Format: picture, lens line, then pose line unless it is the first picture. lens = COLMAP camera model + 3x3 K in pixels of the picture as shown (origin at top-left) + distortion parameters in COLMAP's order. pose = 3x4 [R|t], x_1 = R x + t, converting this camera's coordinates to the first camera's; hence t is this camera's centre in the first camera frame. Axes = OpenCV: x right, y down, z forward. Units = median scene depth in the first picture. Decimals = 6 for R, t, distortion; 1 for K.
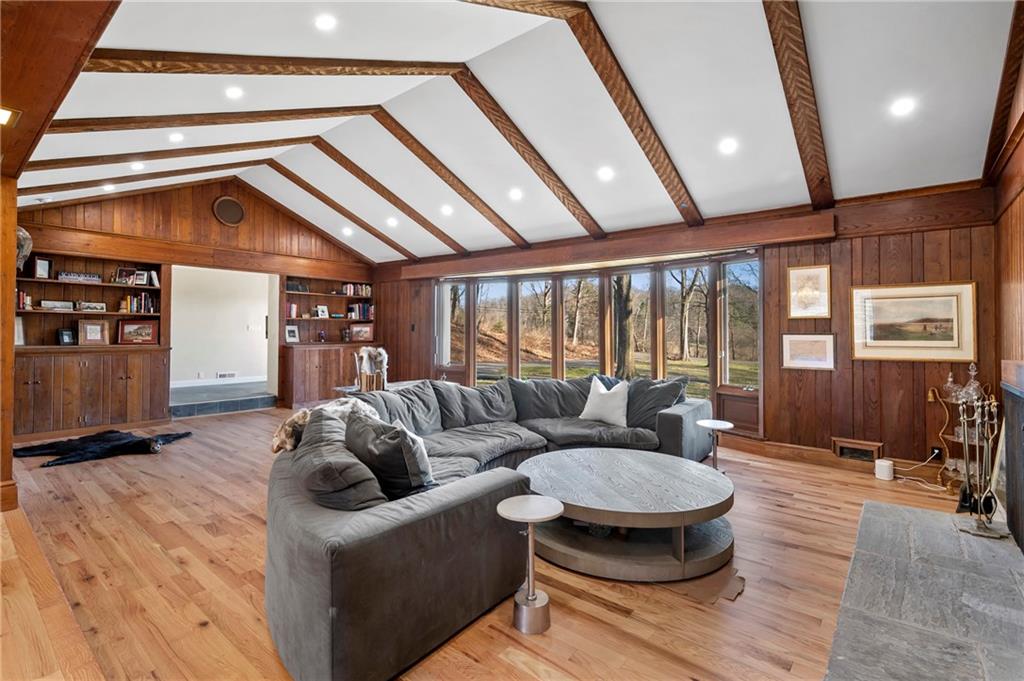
lens RADIAL K [[470.3, 0, 510.0], [0, 470.3, 324.2], [0, 0, 1]] dist [-0.001250, -0.000049]
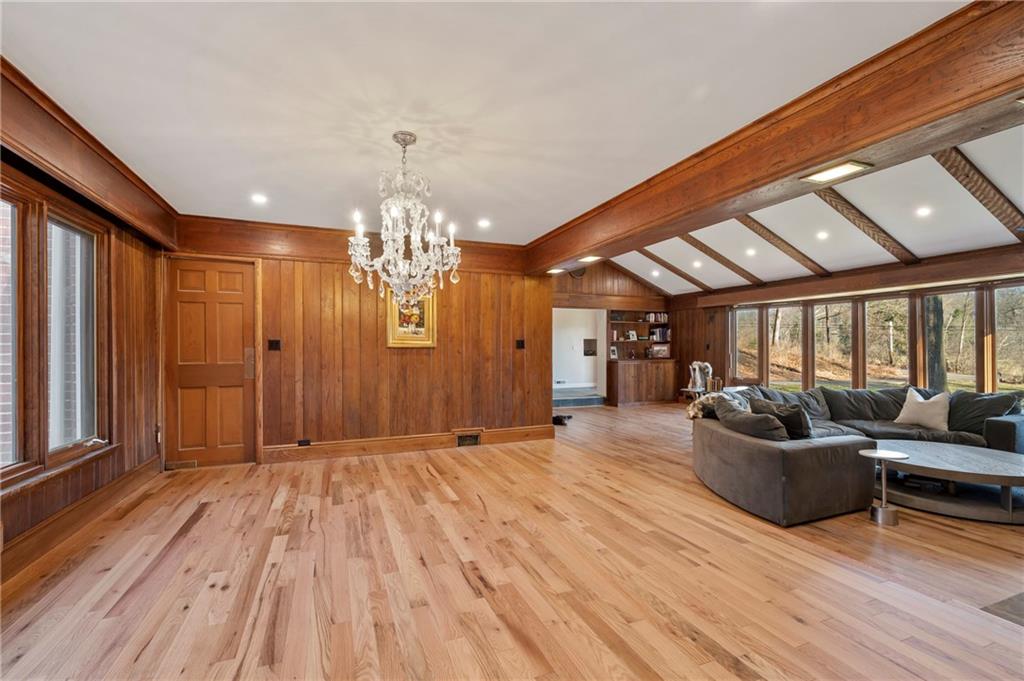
lens RADIAL K [[451.6, 0, 514.9], [0, 451.6, 352.2], [0, 0, 1]] dist [0.001657, 0.000866]
pose [[0.878931, -0.004839, -0.476924, -0.108858], [0.014969, 0.999736, 0.017444, -0.008395], [0.476713, -0.022471, 0.878771, -0.335226]]
